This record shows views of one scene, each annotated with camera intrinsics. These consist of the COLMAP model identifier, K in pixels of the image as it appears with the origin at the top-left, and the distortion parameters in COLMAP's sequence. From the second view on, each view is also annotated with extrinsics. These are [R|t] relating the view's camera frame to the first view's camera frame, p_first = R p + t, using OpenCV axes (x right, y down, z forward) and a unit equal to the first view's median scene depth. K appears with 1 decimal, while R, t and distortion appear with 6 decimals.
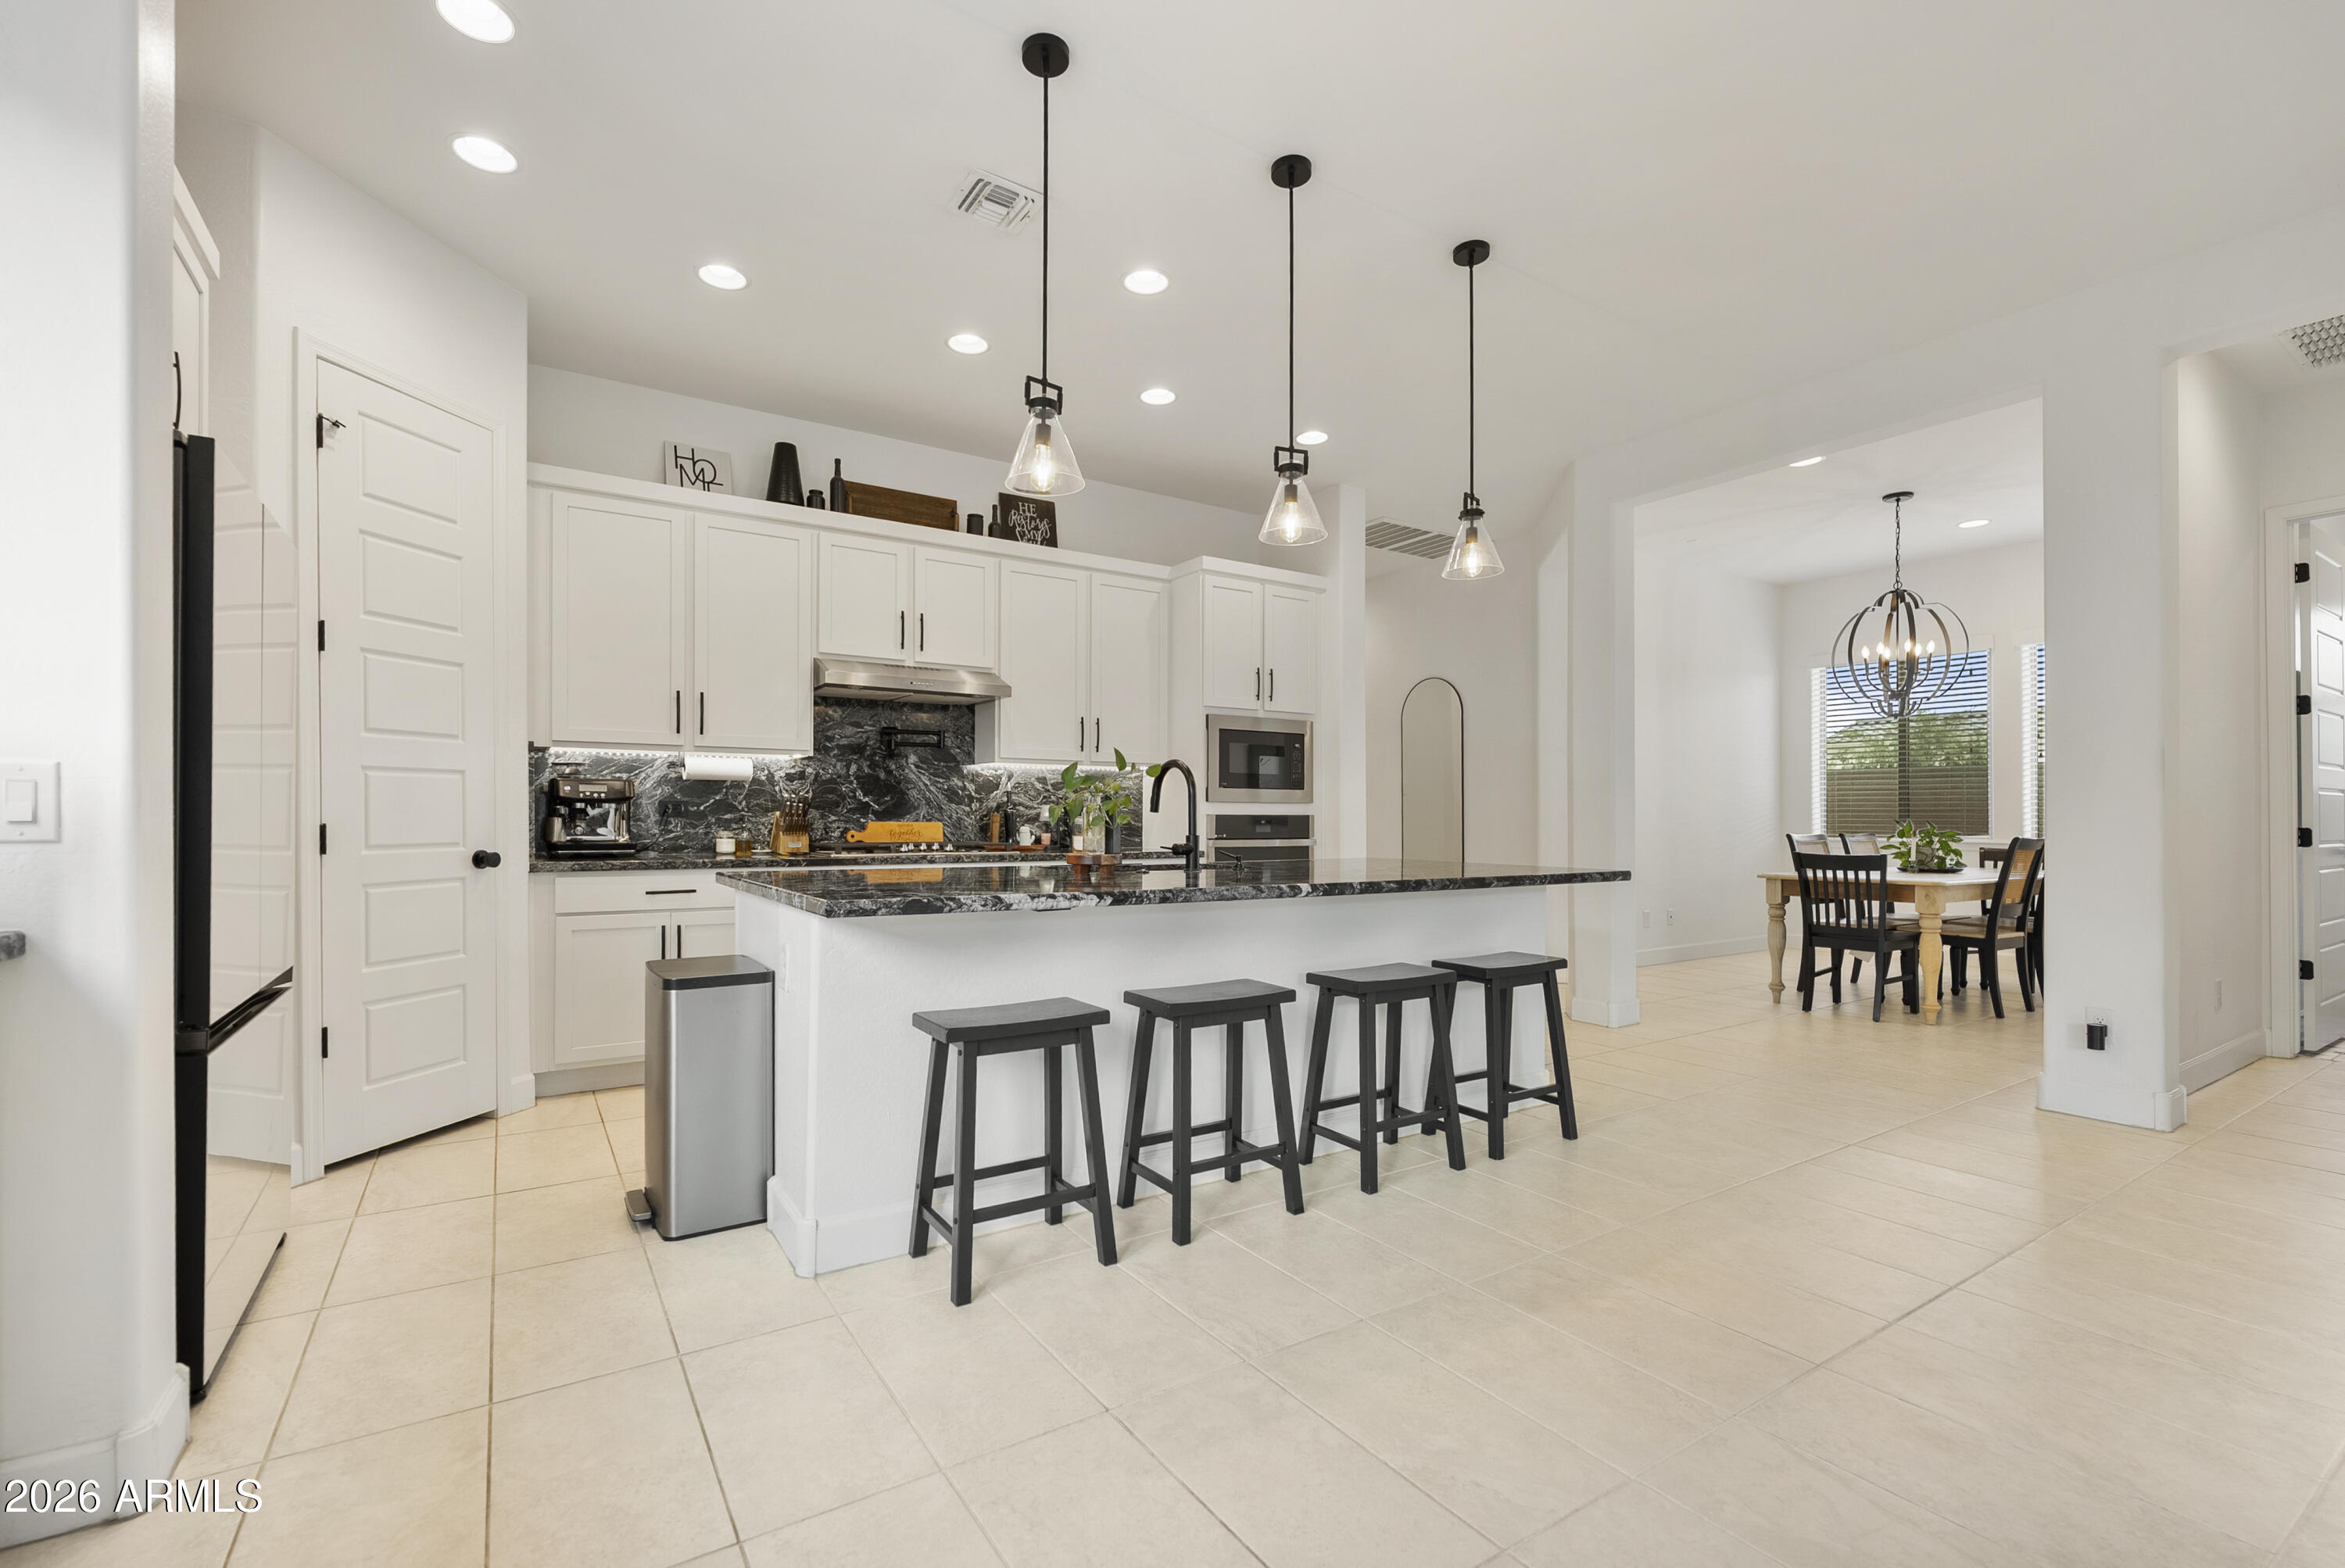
lens RADIAL K [[995.0, 0, 1166.4], [0, 995.0, 817.2], [0, 0, 1]] dist [0.000286, 0.000114]
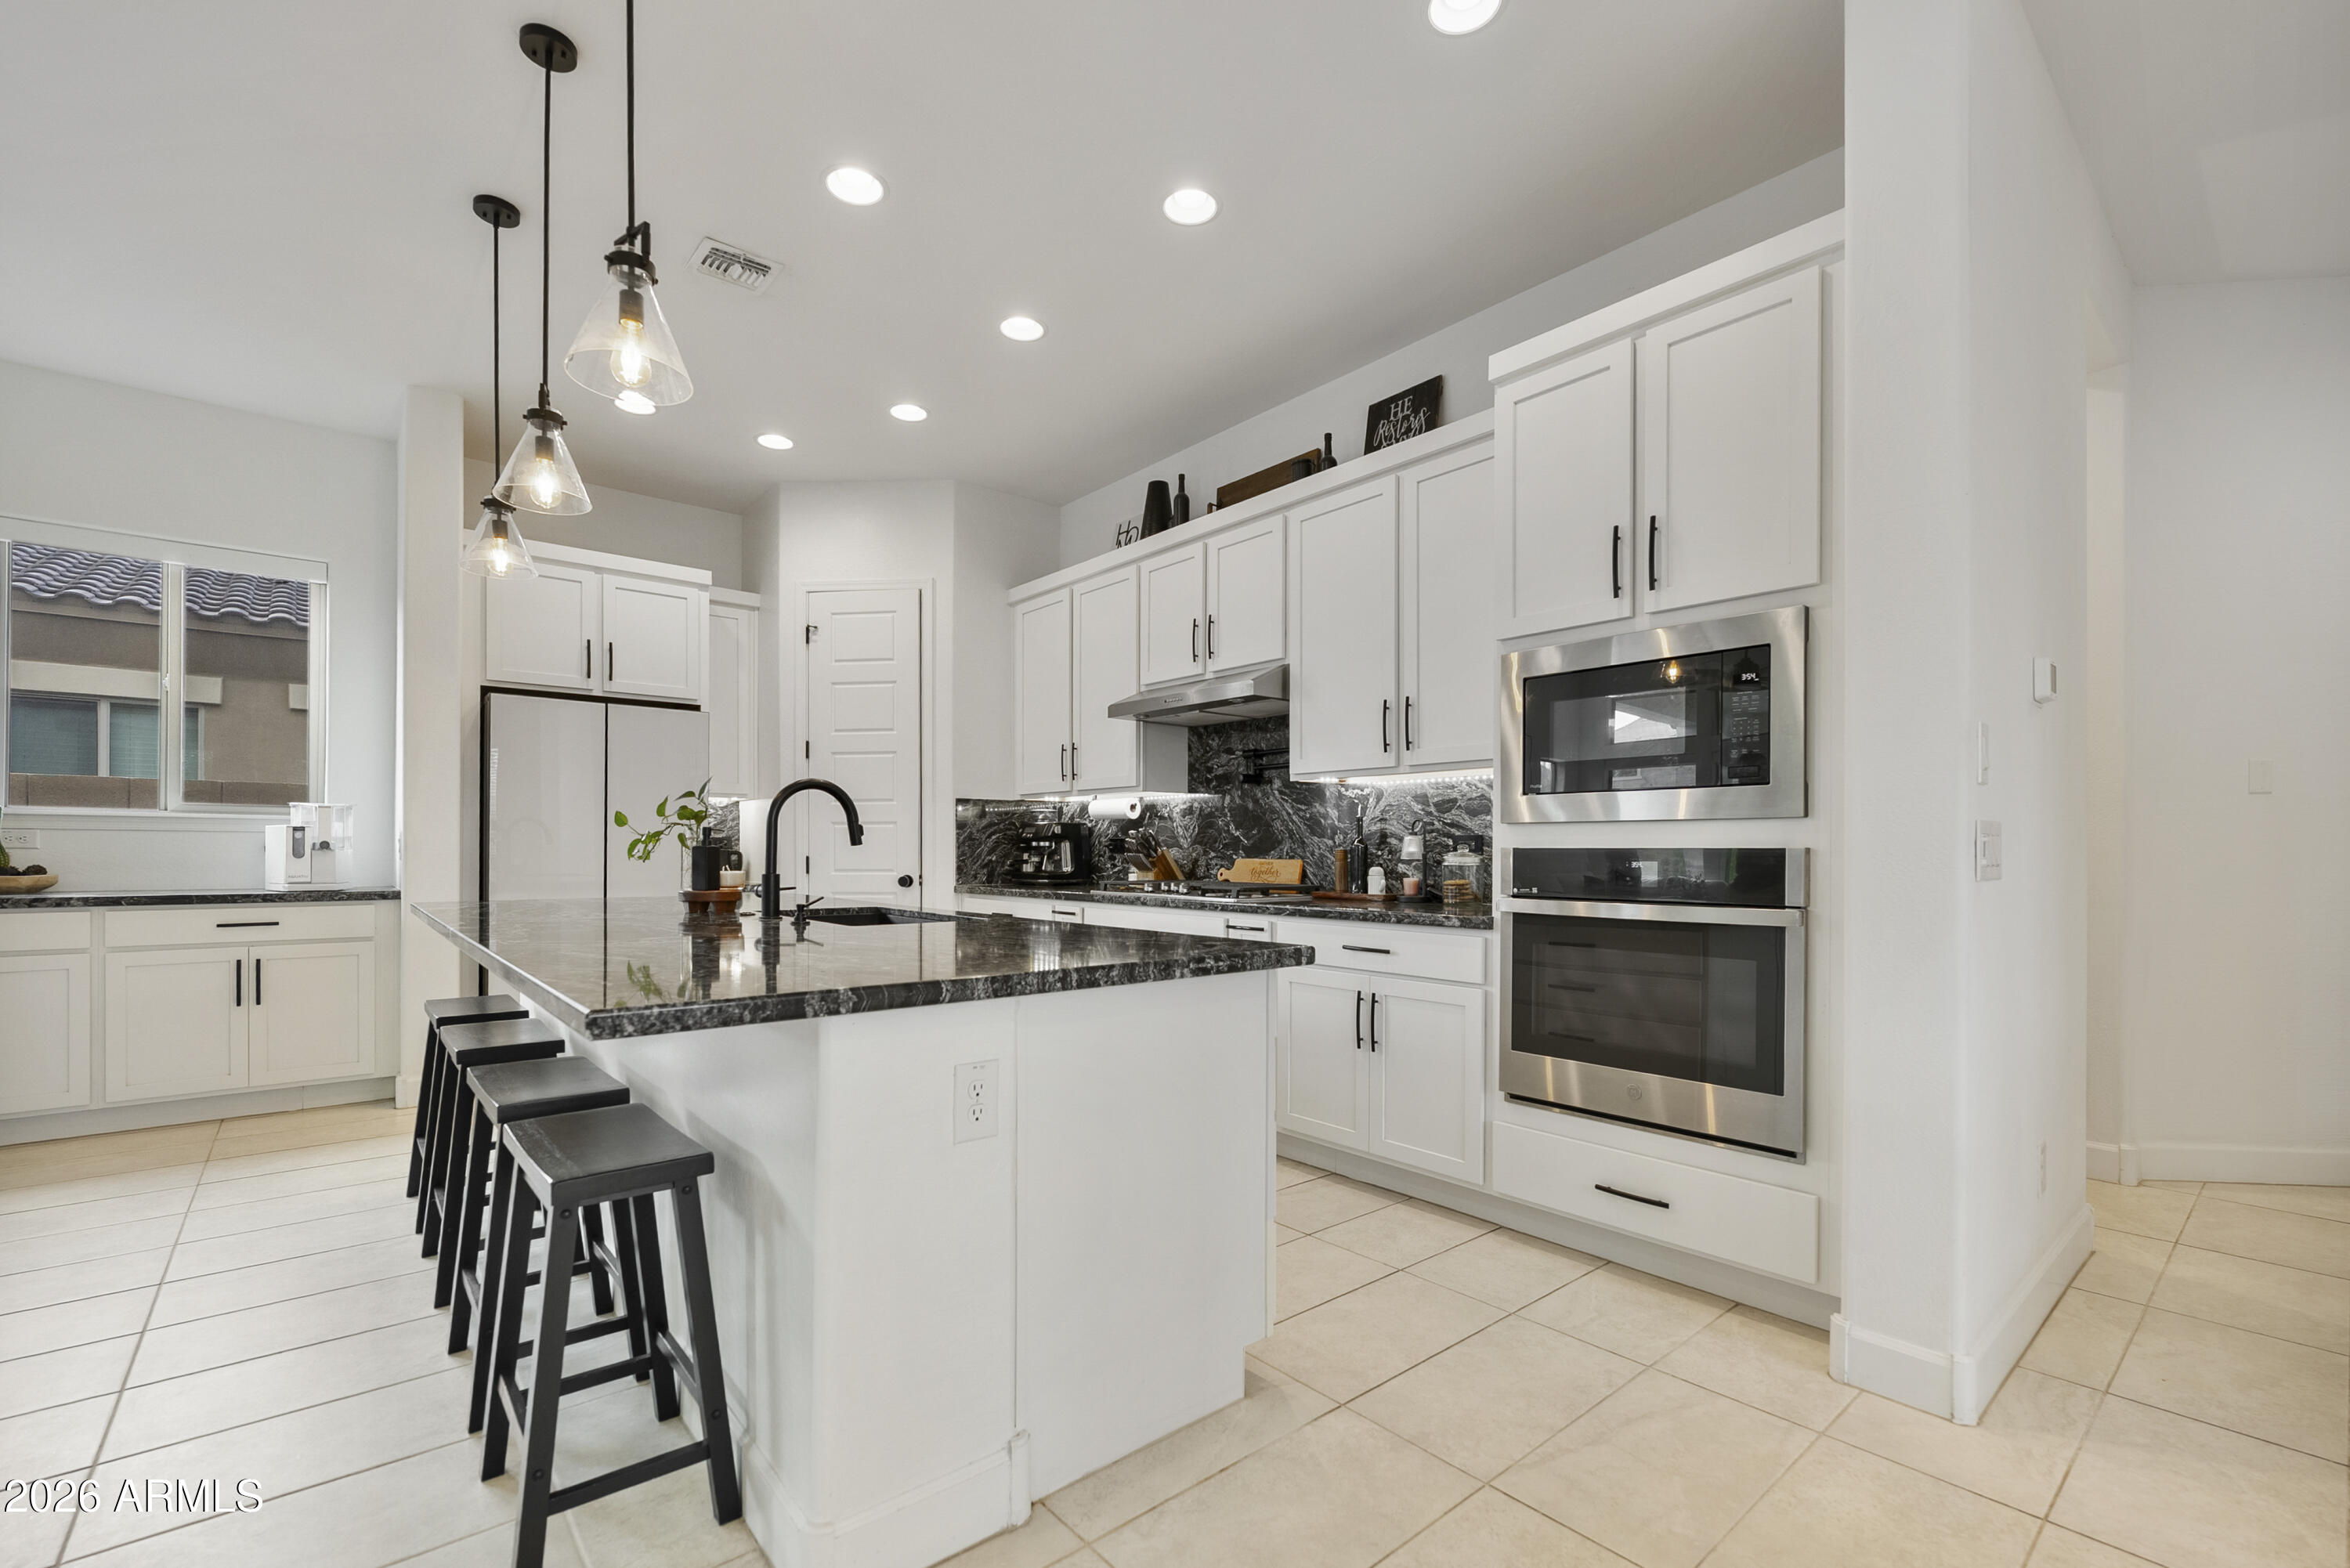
lens RADIAL K [[998.3, 0, 1177.6], [0, 998.3, 853.1], [0, 0, 1]] dist [0.000787, 0.000079]
pose [[0.129019, -0.001192, -0.991641, 0.572415], [-0.003752, 0.999992, -0.001690, 0.001379], [0.991635, 0.003938, 0.129013, 0.820857]]
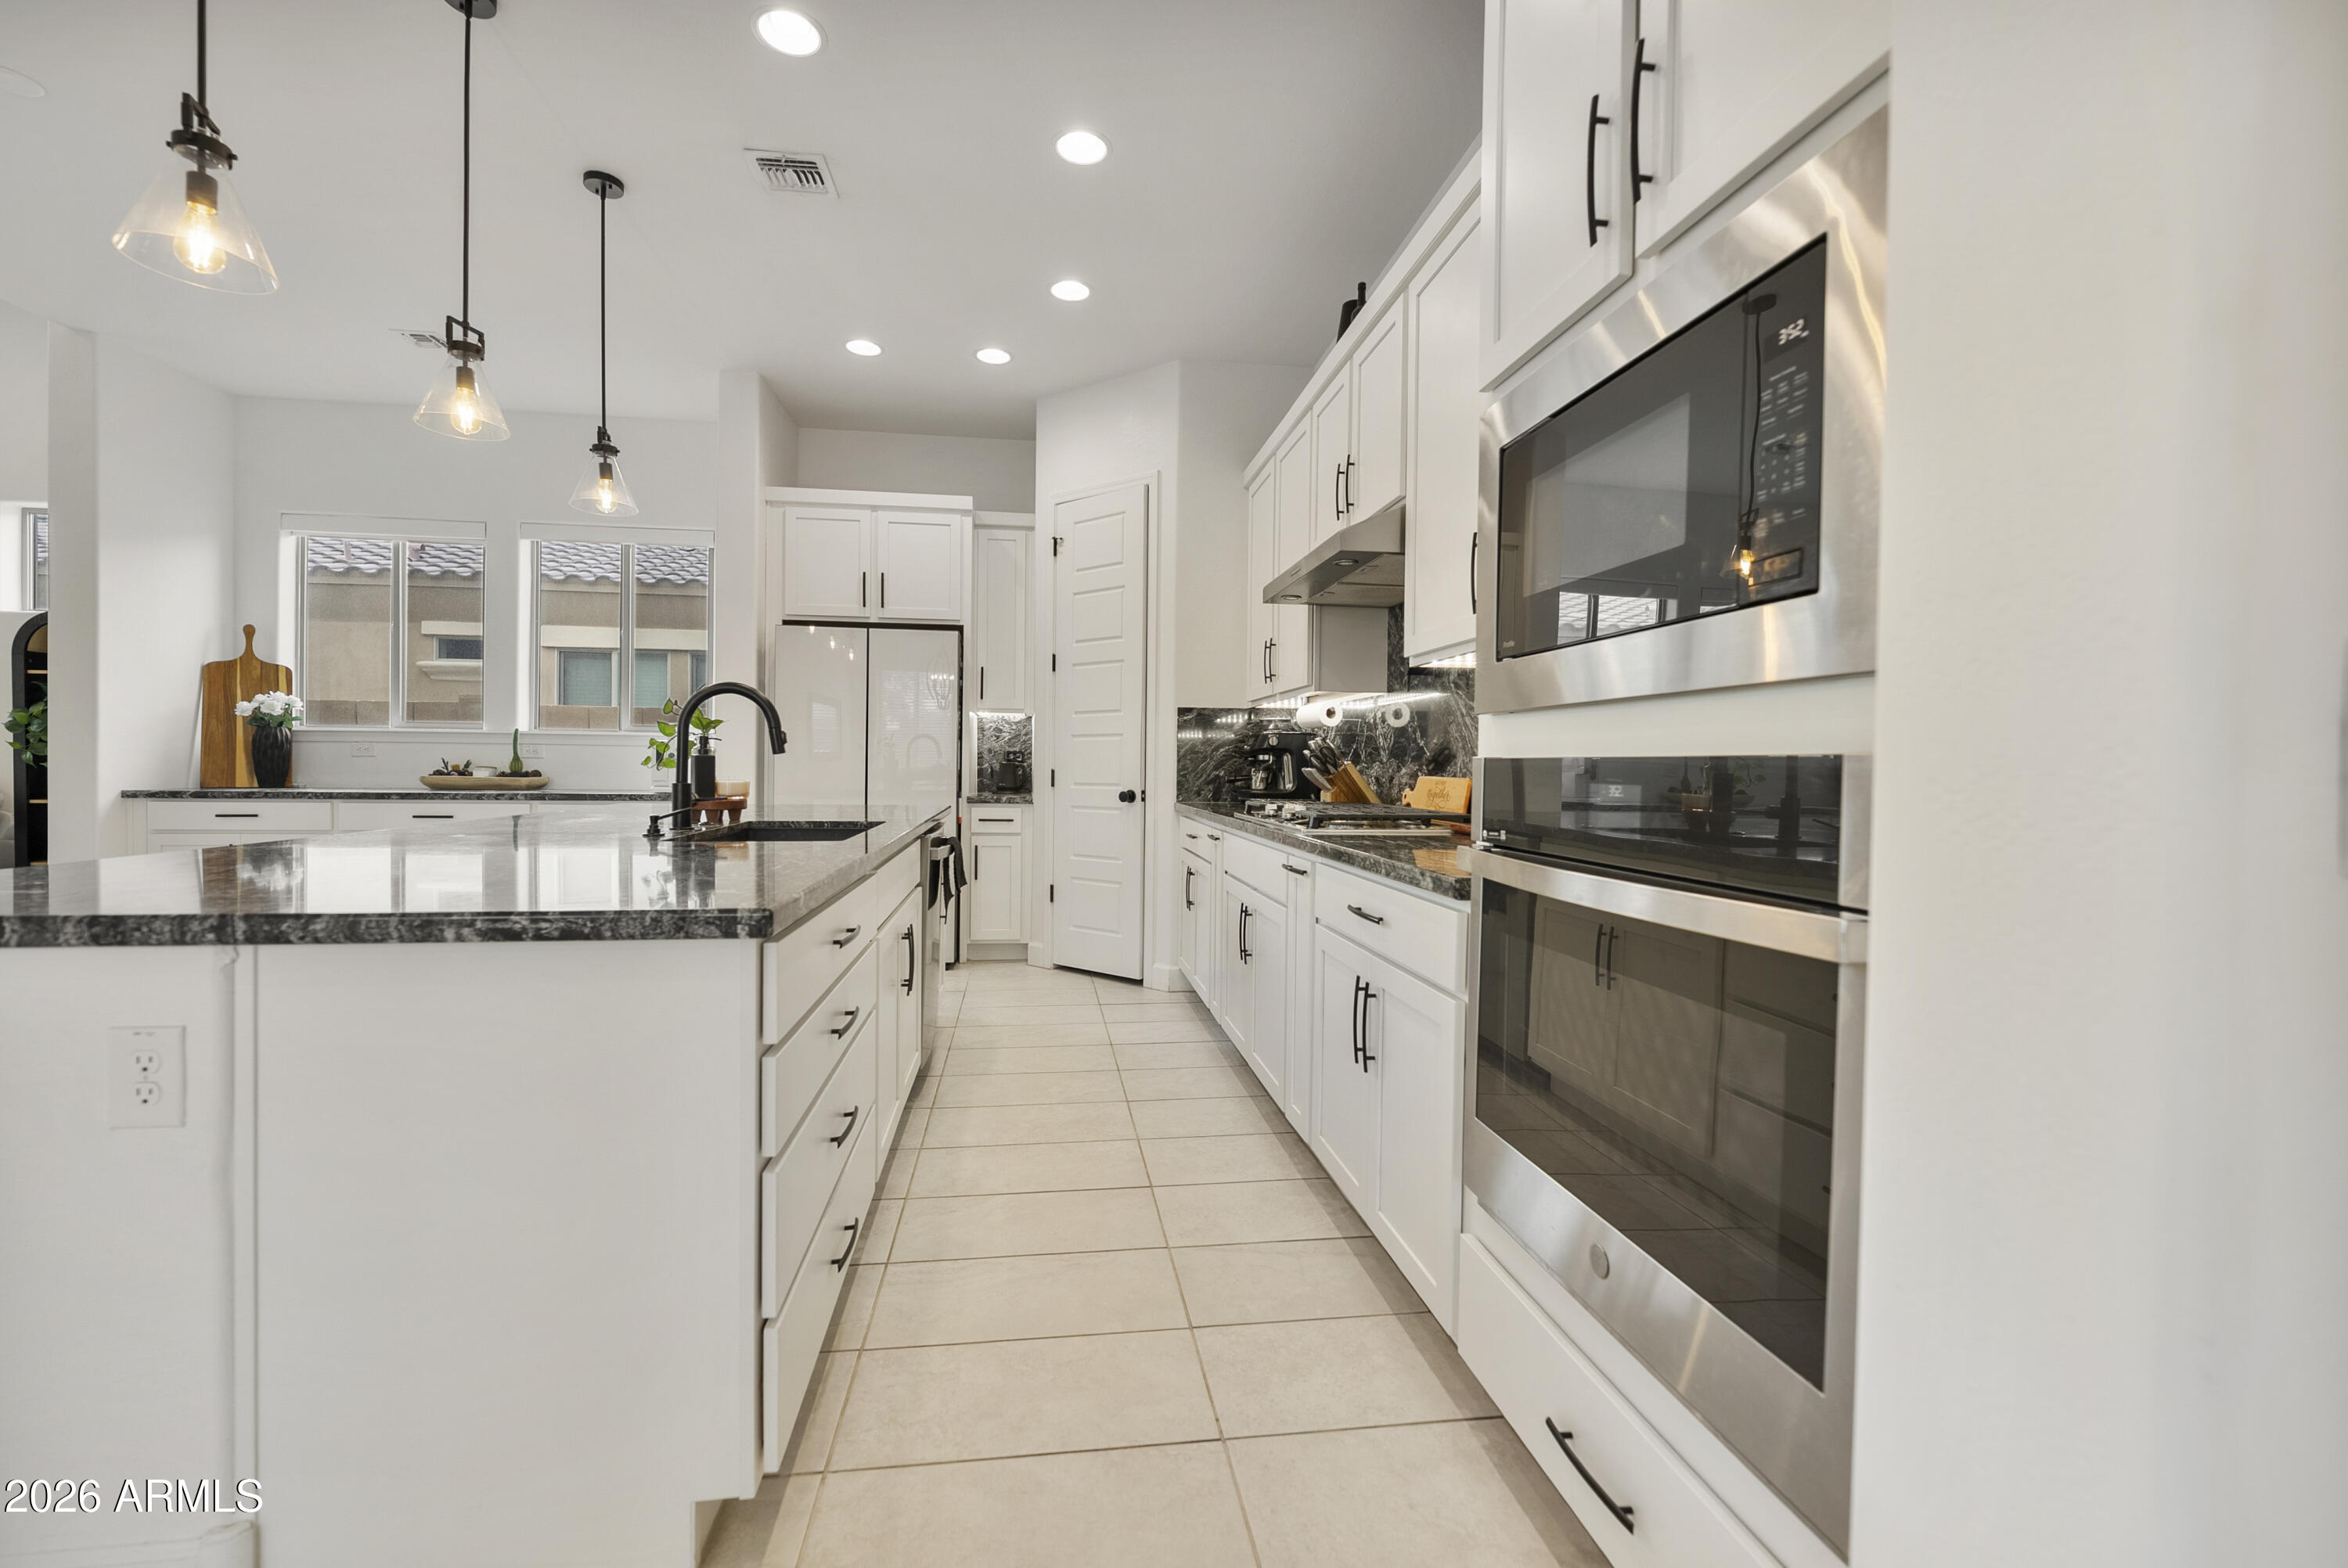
lens RADIAL K [[979.1, 0, 1174.0], [0, 979.1, 784.0], [0, 0, 1]] dist [-0.001157, 0.000144]
pose [[-0.425699, 0.008938, -0.904821, 0.364507], [-0.013743, 0.999772, 0.016341, 0.001166], [0.904760, 0.019391, -0.425479, 1.116243]]
